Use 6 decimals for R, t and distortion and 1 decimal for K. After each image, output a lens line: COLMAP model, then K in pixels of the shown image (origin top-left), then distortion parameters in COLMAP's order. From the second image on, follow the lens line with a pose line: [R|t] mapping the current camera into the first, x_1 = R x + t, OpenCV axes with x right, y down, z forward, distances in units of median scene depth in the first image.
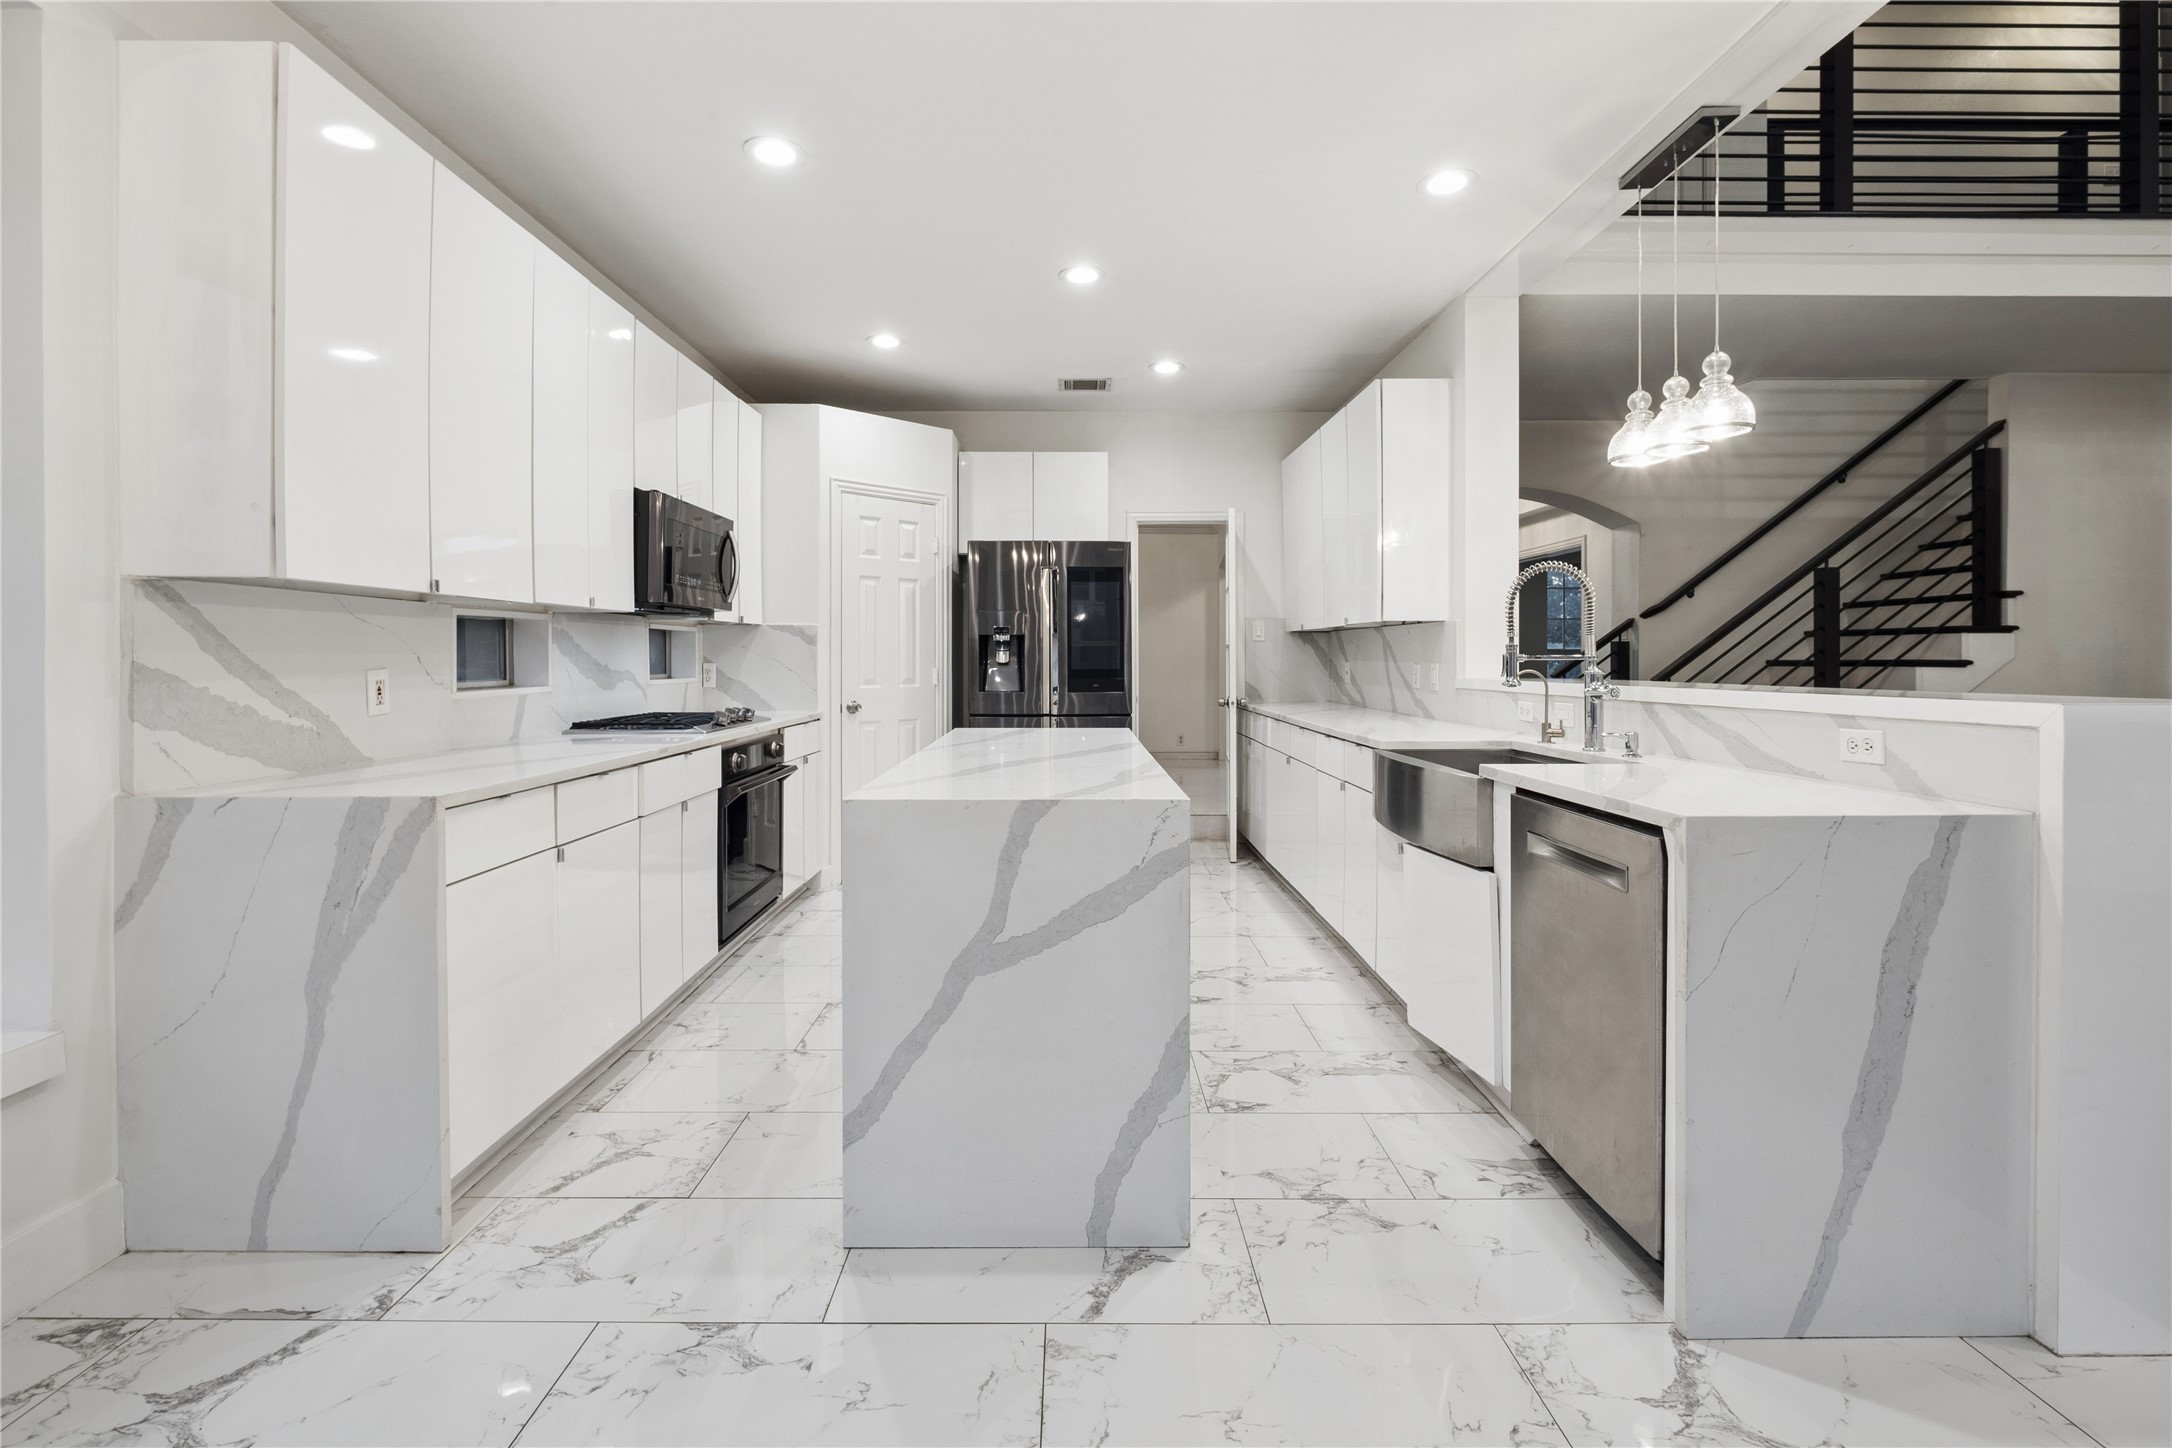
lens RADIAL K [[963.4, 0, 1085.1], [0, 963.4, 660.1], [0, 0, 1]] dist [-0.004199, -0.000521]
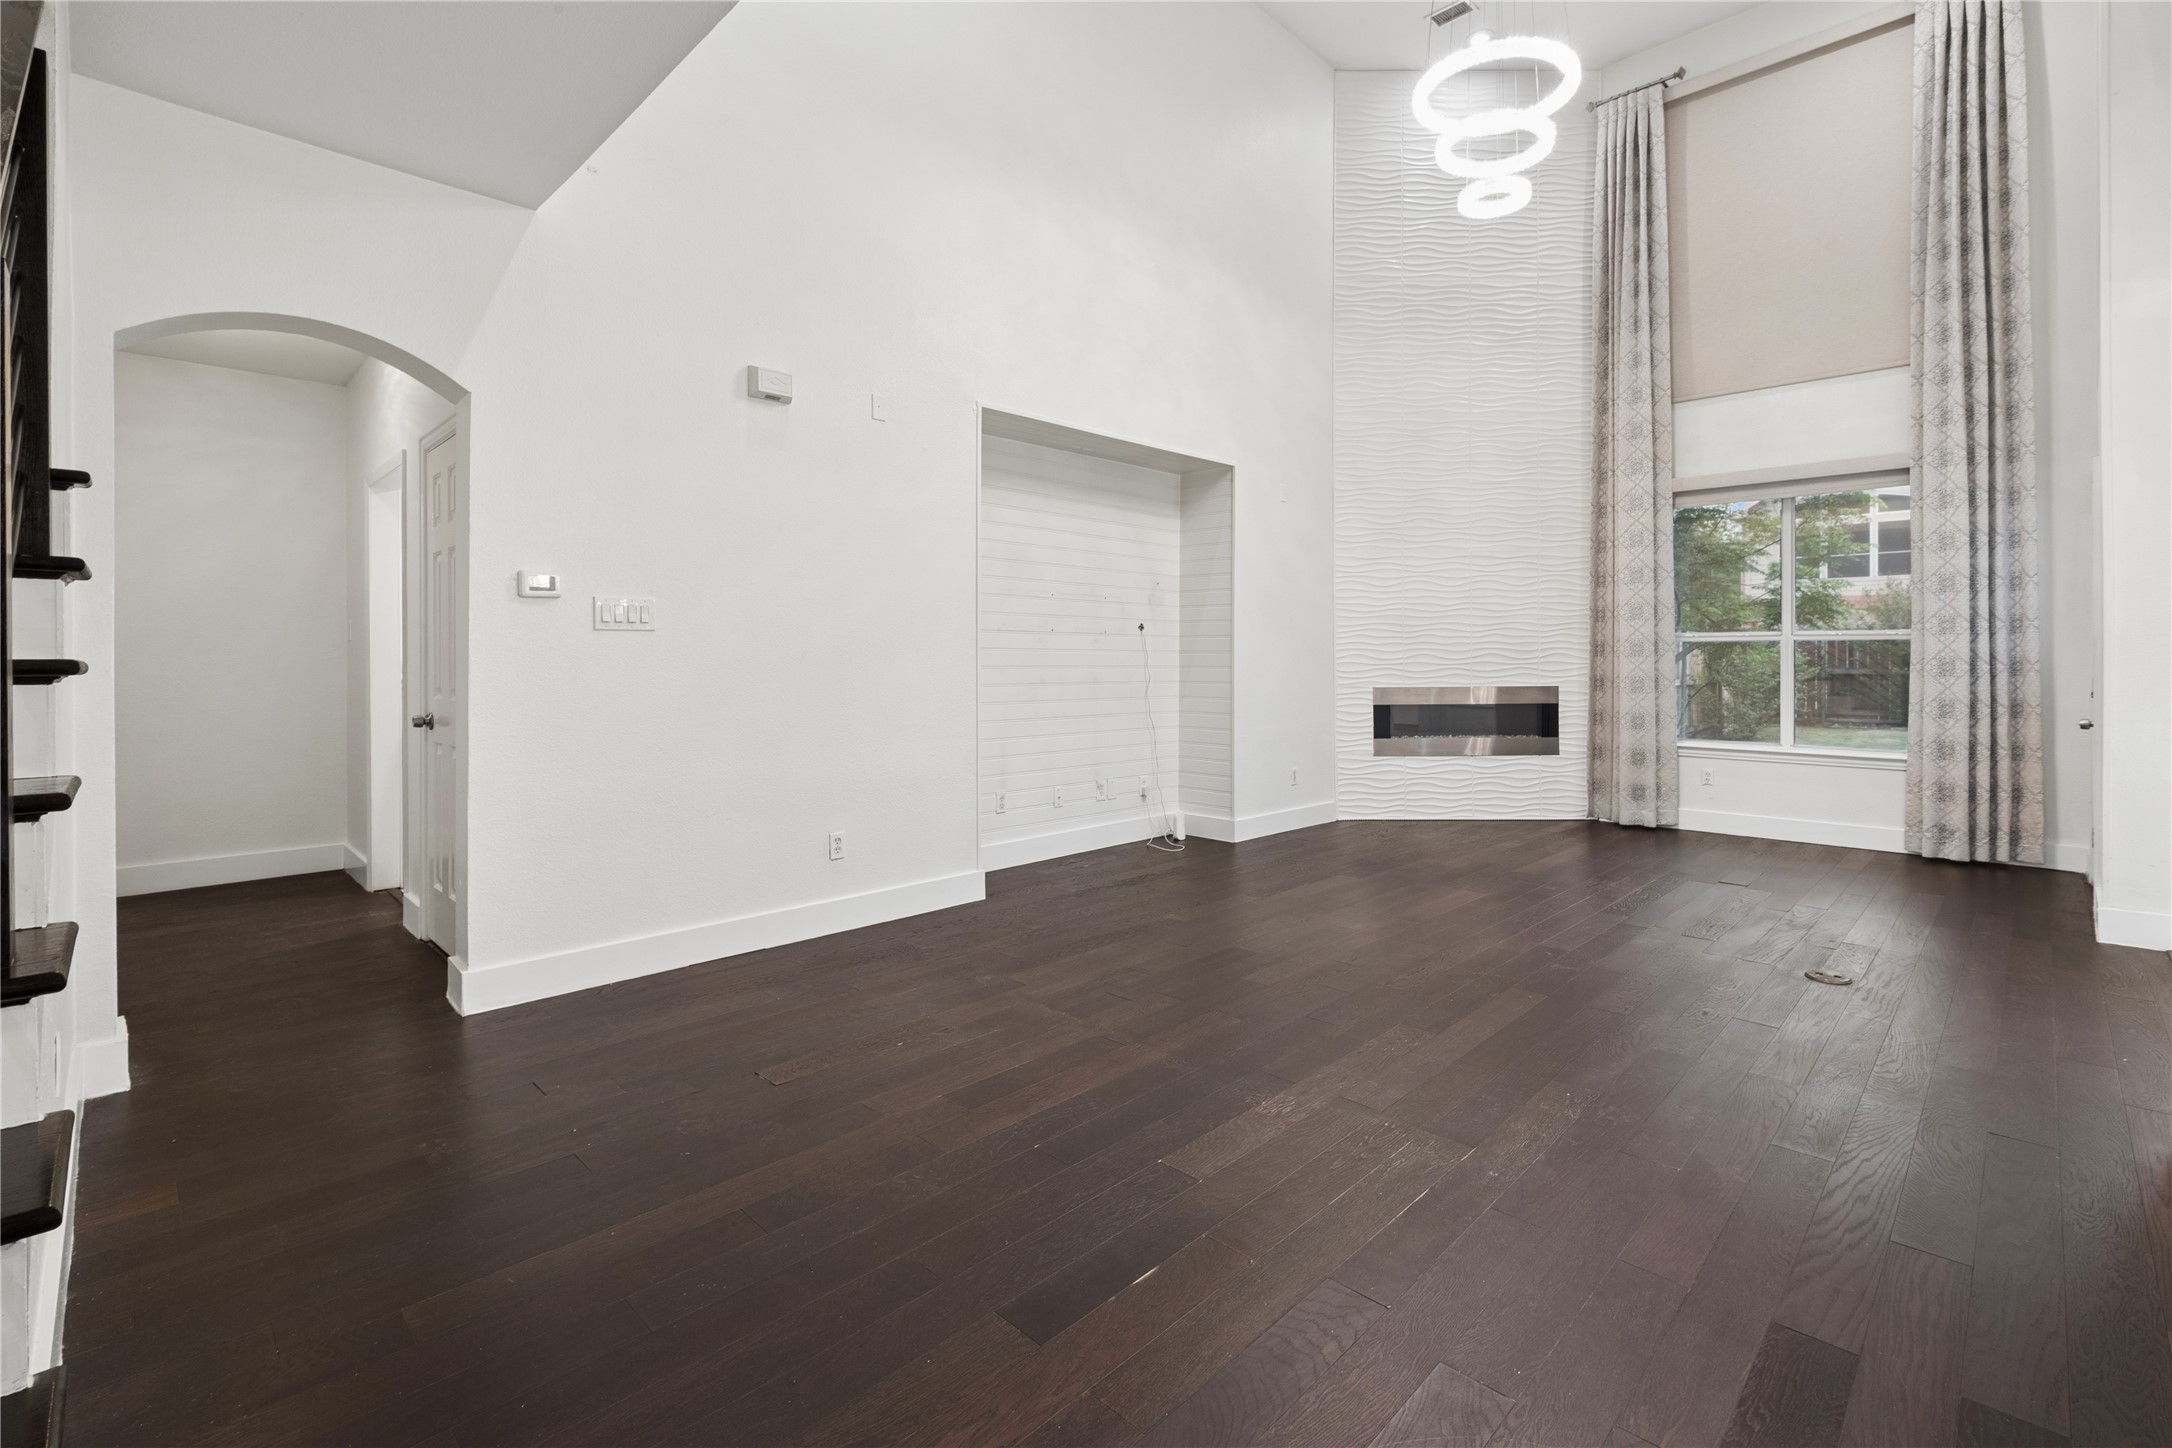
lens RADIAL K [[963.4, 0, 1085.1], [0, 963.4, 660.1], [0, 0, 1]] dist [-0.004199, -0.000521]
pose [[-0.696715, -0.004538, 0.717334, 0.860927], [0.000132, 0.999979, 0.006454, -0.006396], [-0.717348, 0.004591, -0.696700, 1.912696]]
